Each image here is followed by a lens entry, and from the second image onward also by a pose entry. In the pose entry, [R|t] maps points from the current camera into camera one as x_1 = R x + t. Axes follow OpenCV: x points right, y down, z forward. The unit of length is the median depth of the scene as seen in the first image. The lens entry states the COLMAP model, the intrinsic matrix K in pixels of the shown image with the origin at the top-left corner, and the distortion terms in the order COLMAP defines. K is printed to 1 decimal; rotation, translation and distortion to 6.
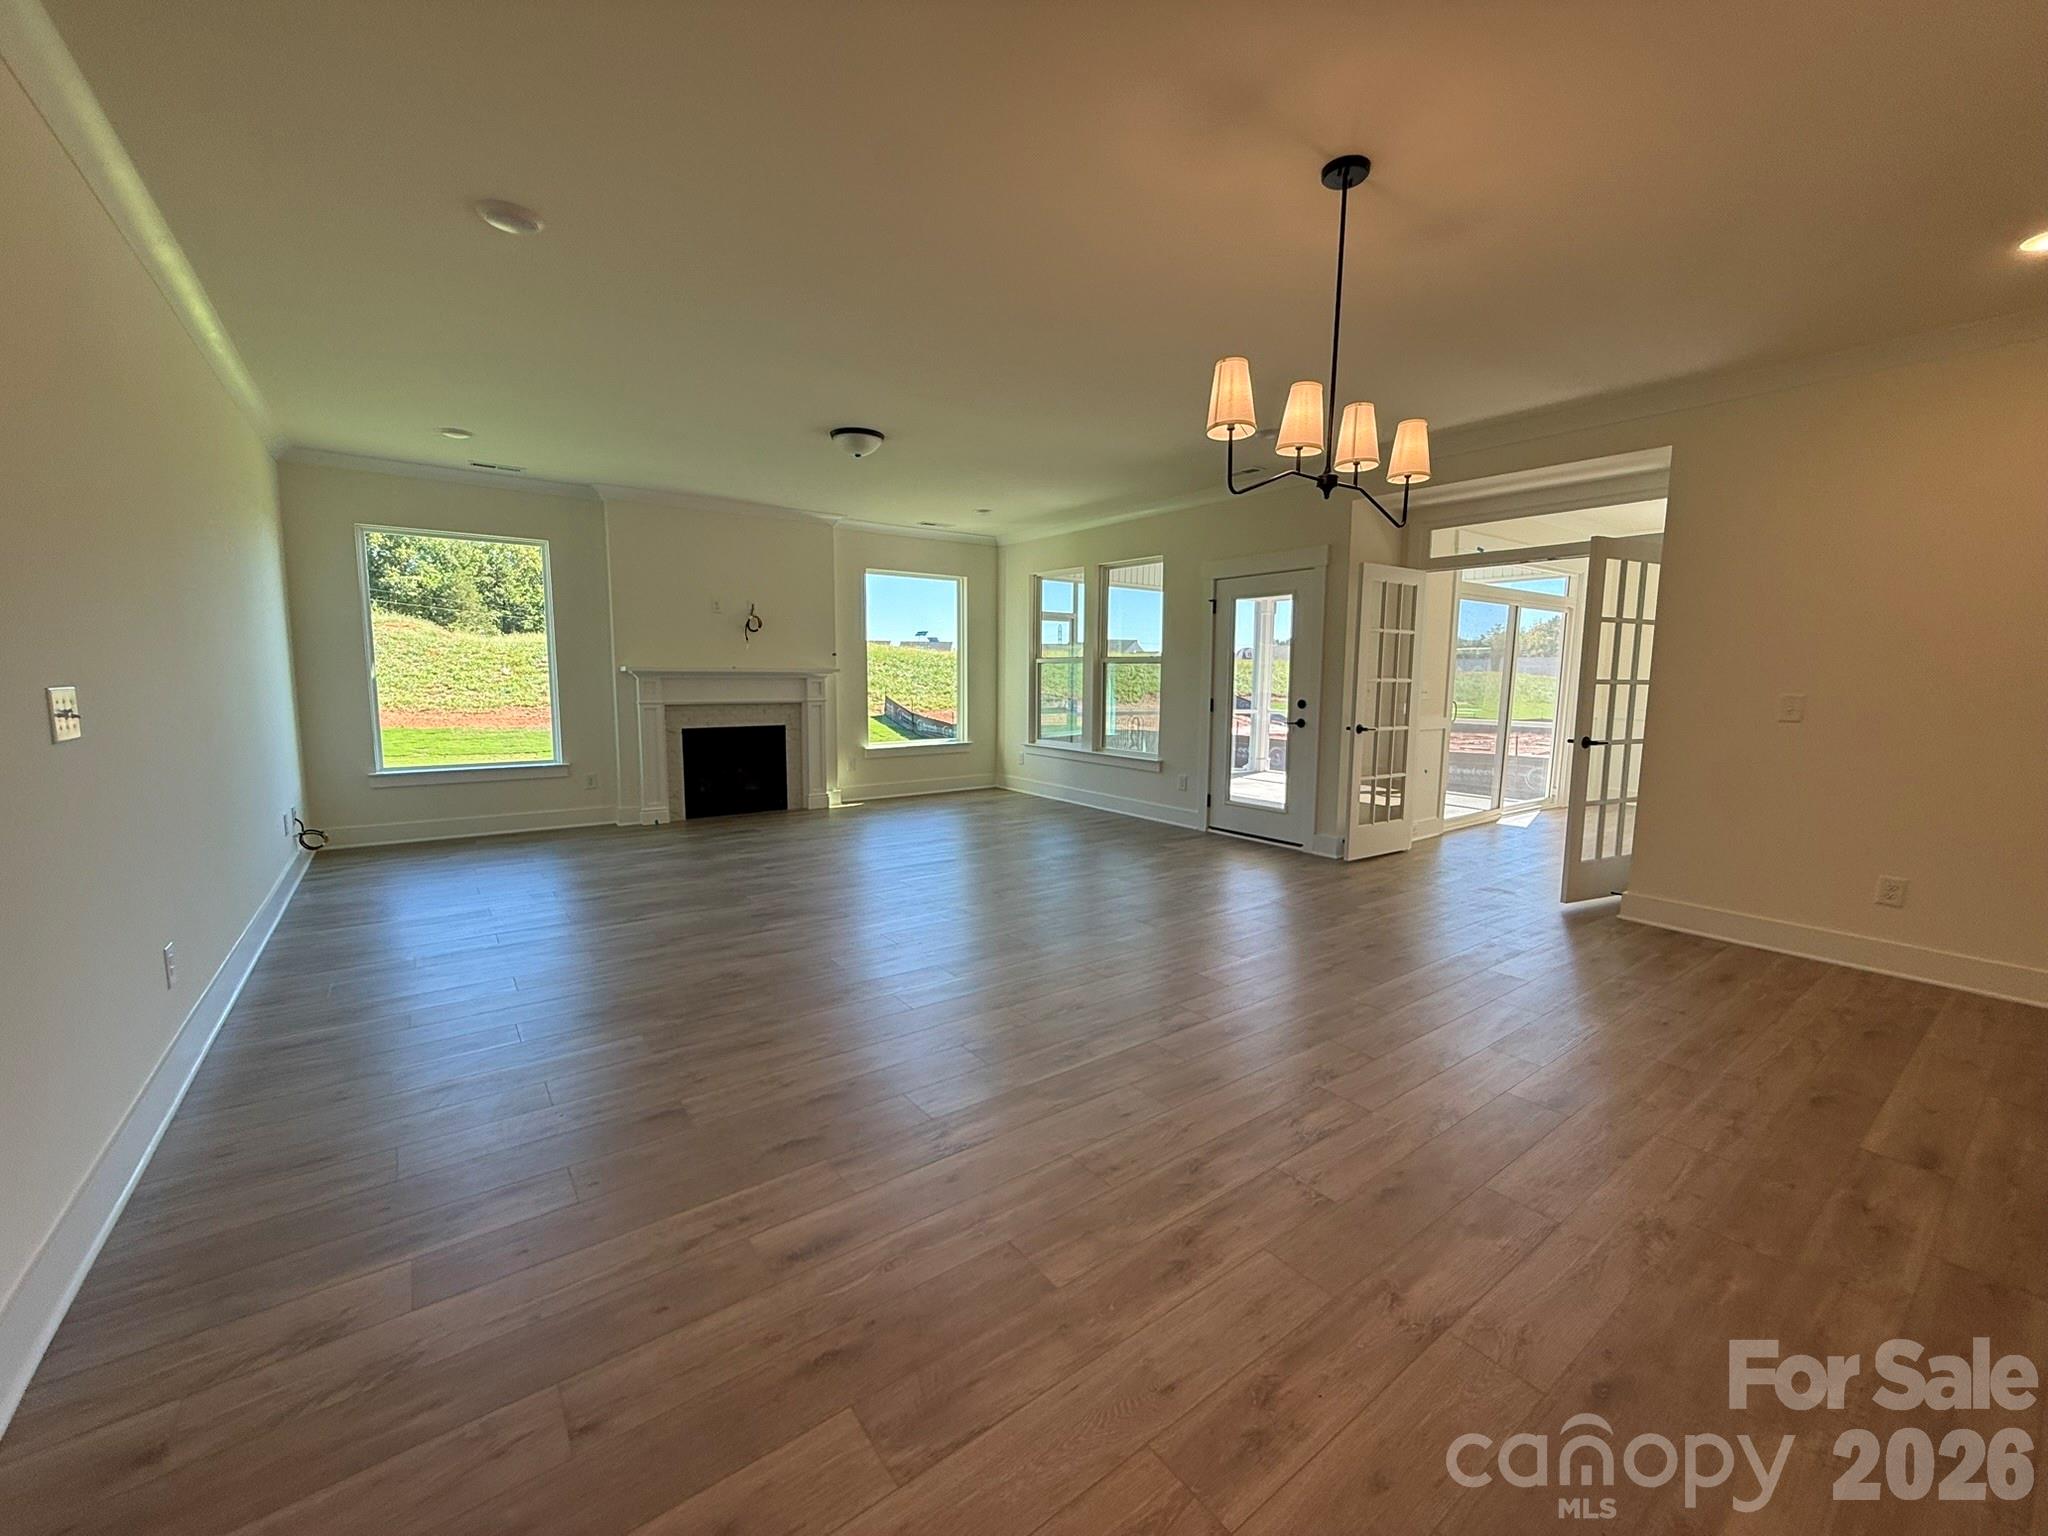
lens RADIAL K [[815.2, 0, 1021.3], [0, 815.2, 763.4], [0, 0, 1]] dist [0.000392, -0.000286]
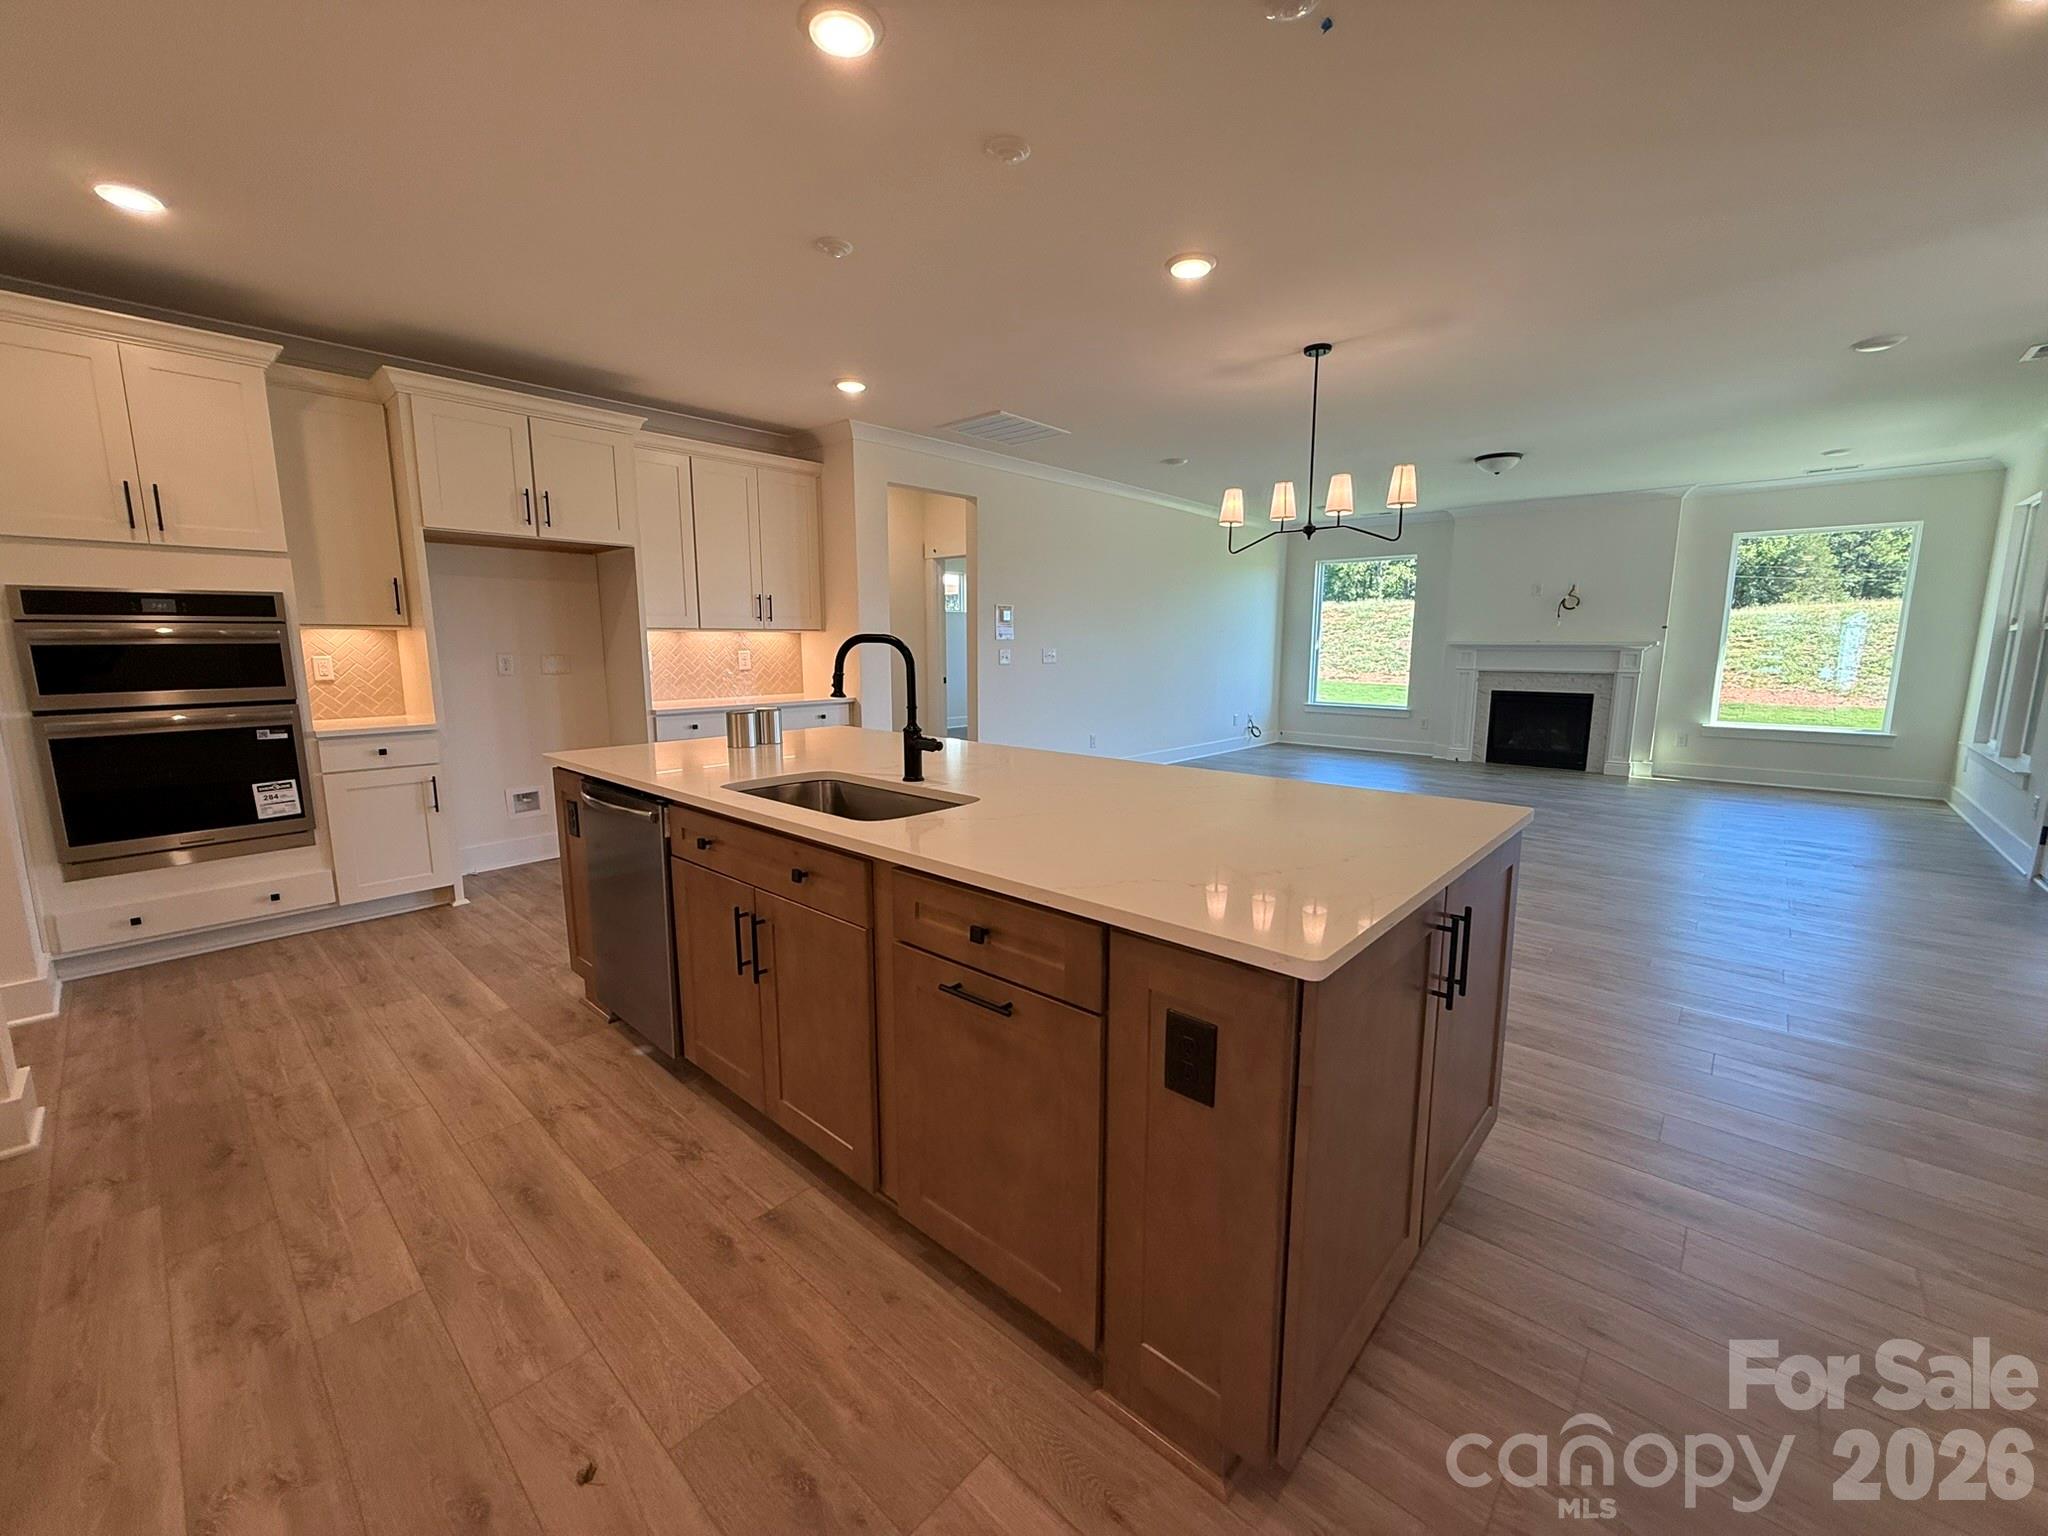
lens RADIAL K [[815.2, 0, 1021.3], [0, 815.2, 763.4], [0, 0, 1]] dist [0.000392, -0.000286]
pose [[0.195455, 0.137948, -0.970962, 0.653355], [-0.109033, 0.986977, 0.118274, -0.000421], [0.974633, 0.082750, 0.207950, 0.033551]]
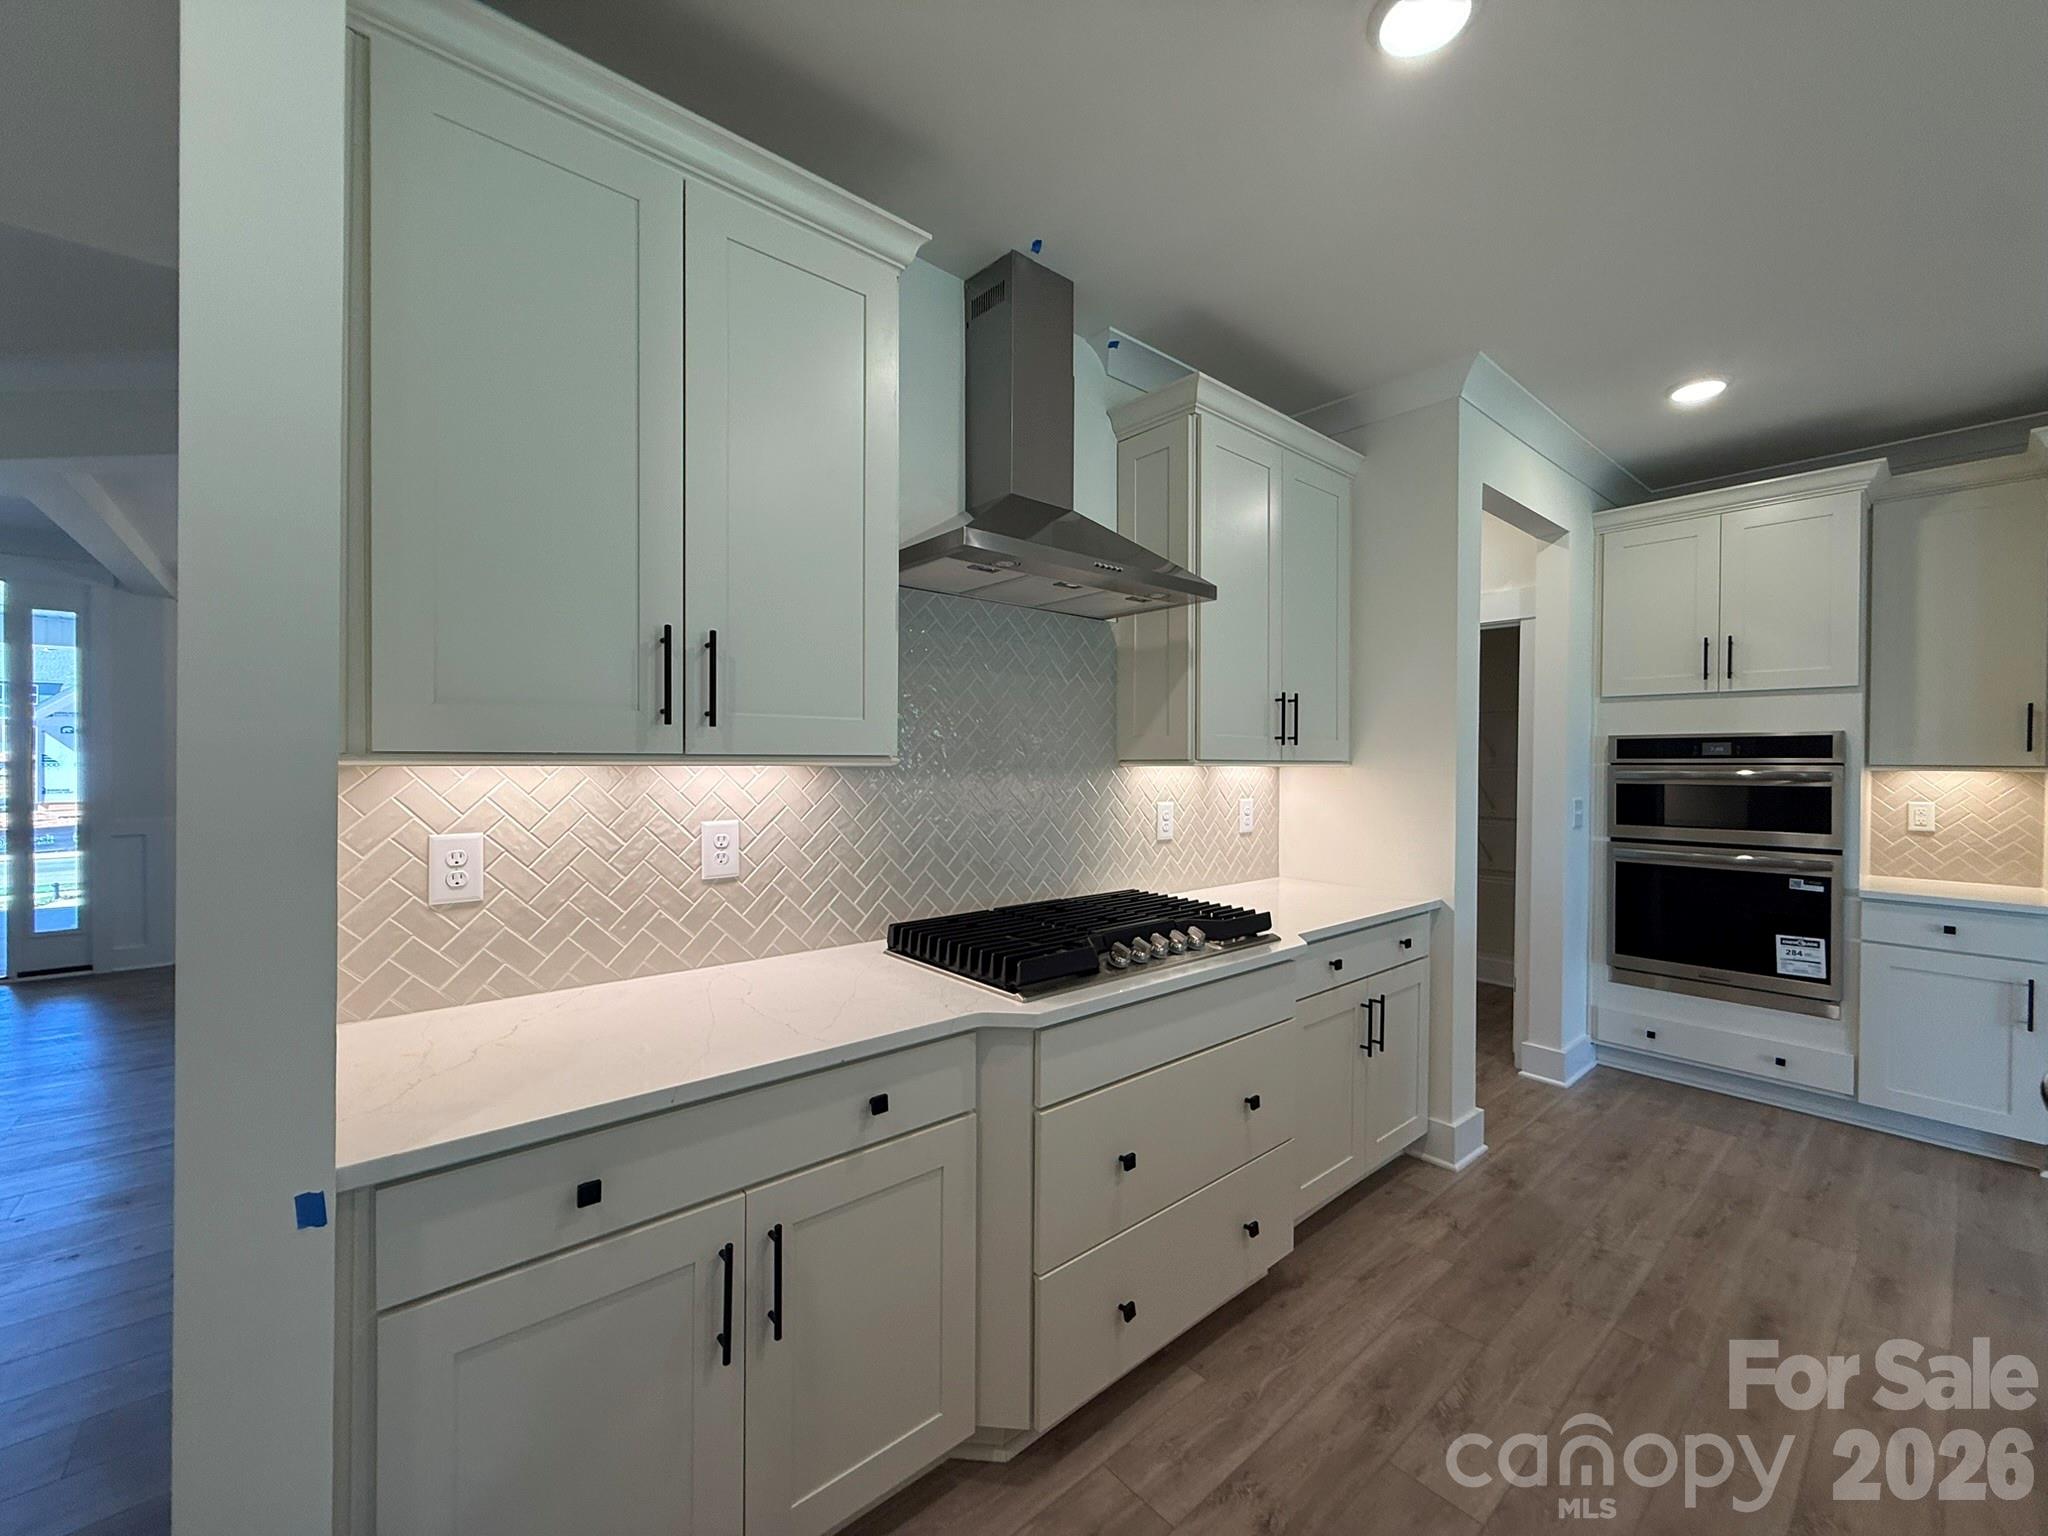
lens RADIAL K [[815.2, 0, 1021.3], [0, 815.2, 763.4], [0, 0, 1]] dist [0.000392, -0.000286]
pose [[-0.997915, -0.016293, -0.062446, 0.548598], [-0.023436, 0.993040, 0.115426, -0.017718], [0.060131, 0.116649, -0.991351, 0.101713]]
